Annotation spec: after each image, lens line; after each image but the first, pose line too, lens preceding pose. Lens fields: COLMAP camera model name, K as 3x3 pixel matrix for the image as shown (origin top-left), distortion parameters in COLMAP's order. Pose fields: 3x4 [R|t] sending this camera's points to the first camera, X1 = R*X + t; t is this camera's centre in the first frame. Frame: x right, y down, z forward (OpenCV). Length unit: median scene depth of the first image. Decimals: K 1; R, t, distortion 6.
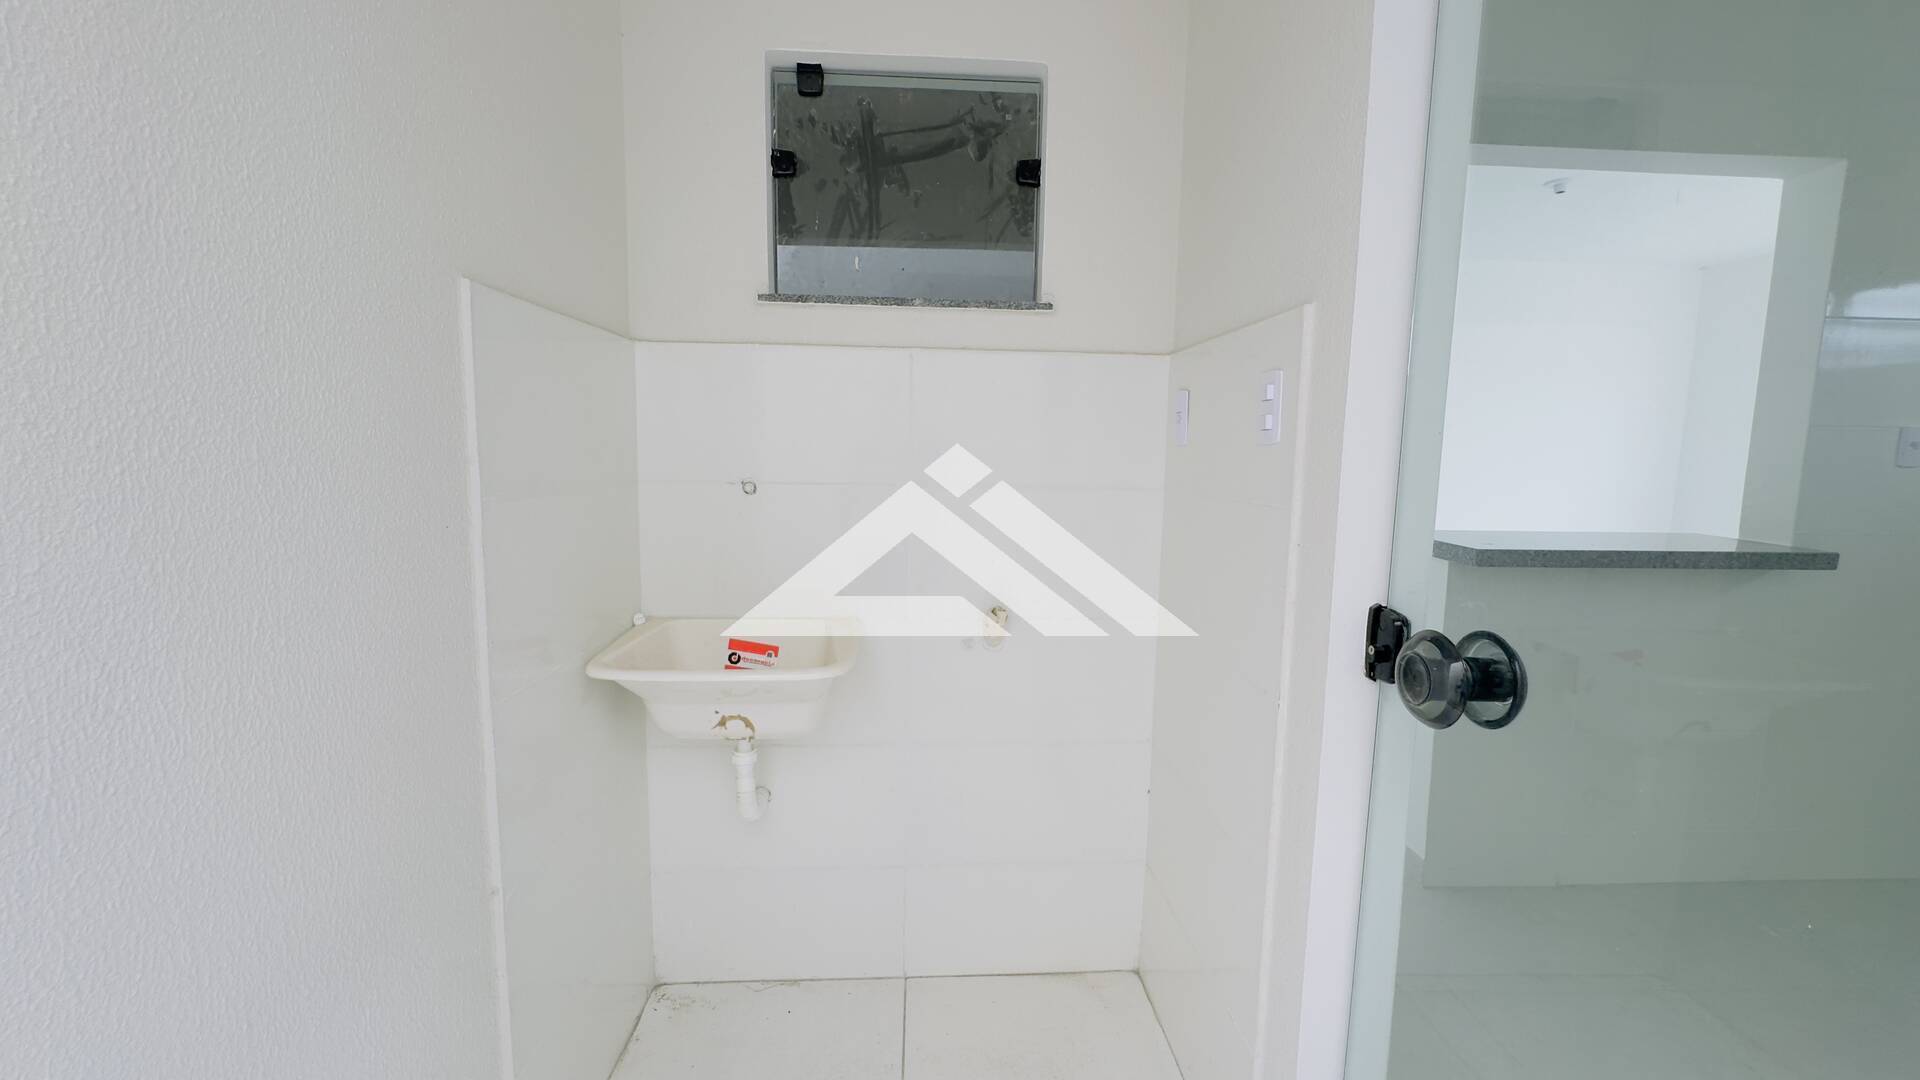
lens RADIAL K [[763.3, 0, 955.8], [0, 763.3, 537.1], [0, 0, 1]] dist [-0.001374, 0.000532]
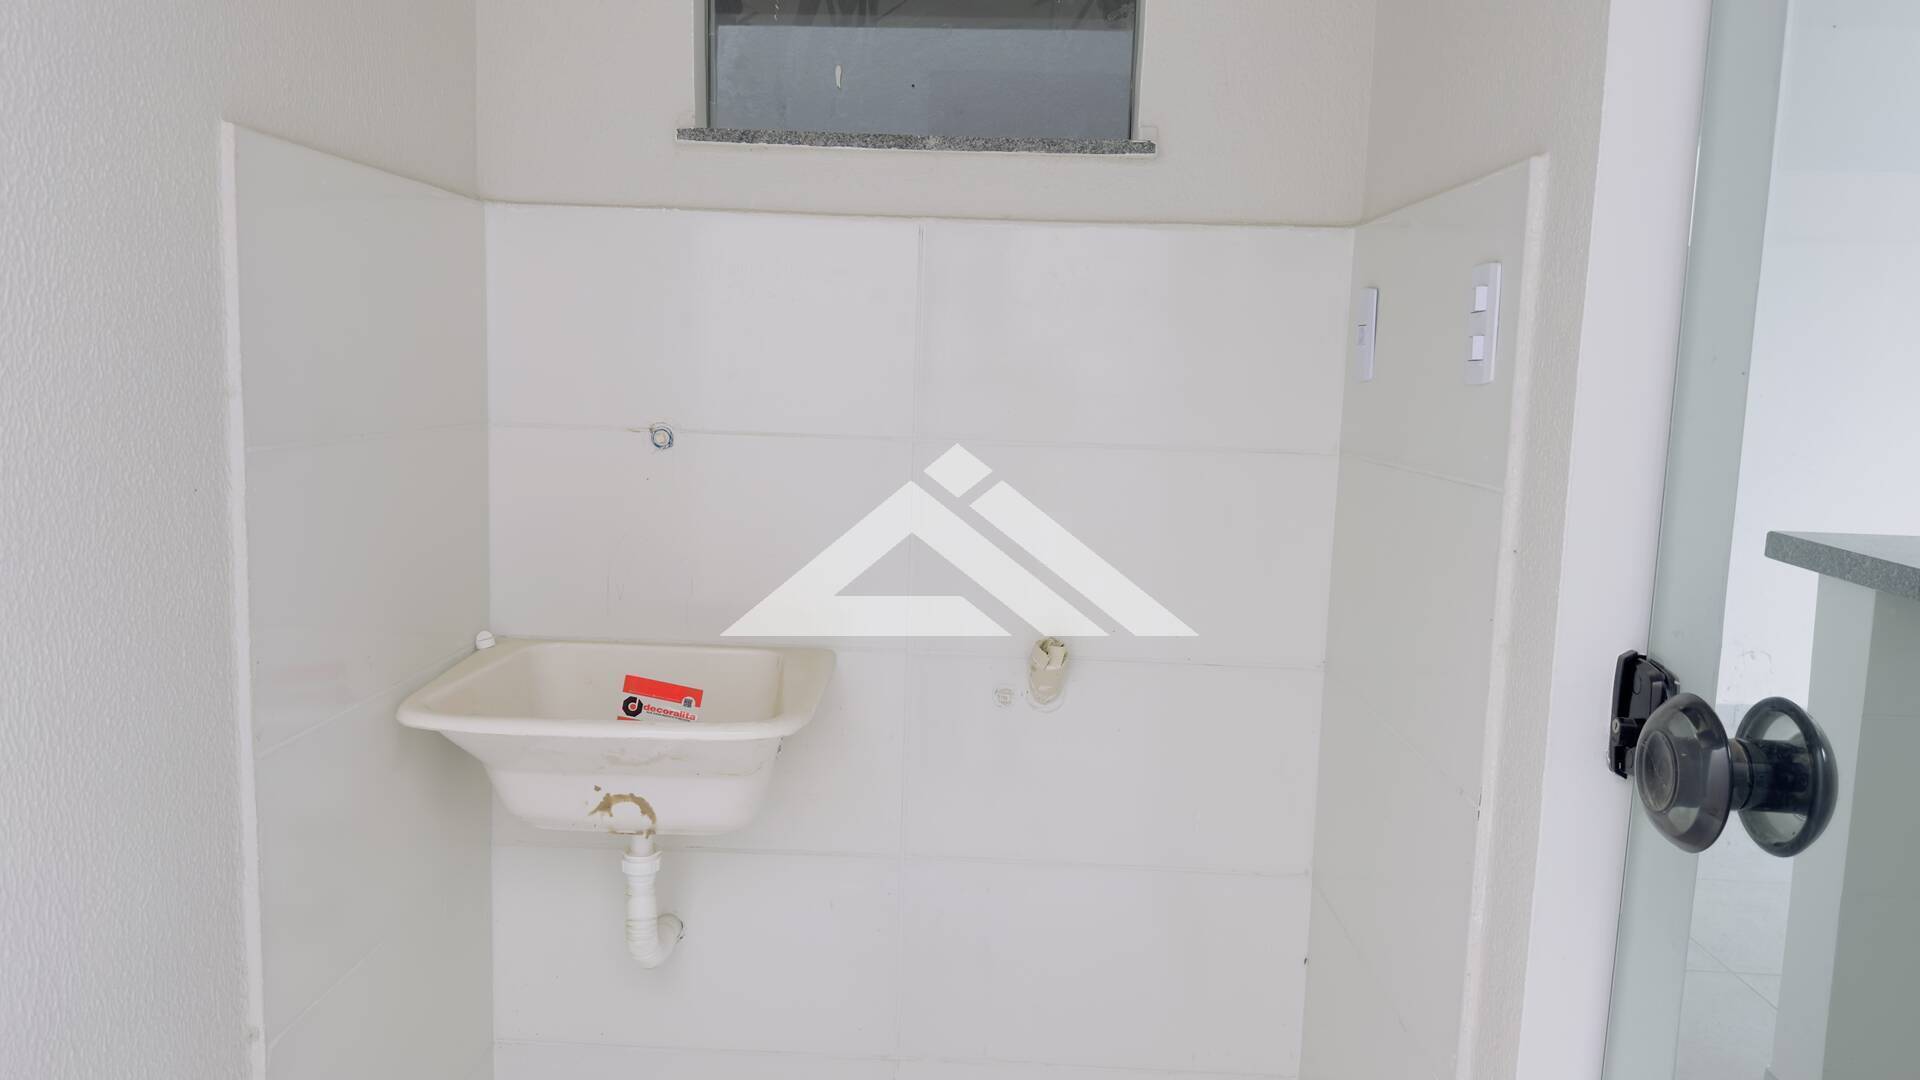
lens RADIAL K [[1408.2, 0, 960.0], [0, 1408.2, 540.0], [0, 0, 1]] dist [0.109925, -0.110841]
pose [[0.994651, 0.026541, -0.099826, 0.101044], [-0.025357, 0.999593, 0.013109, -0.002035], [0.100133, -0.010507, 0.994919, -0.151204]]
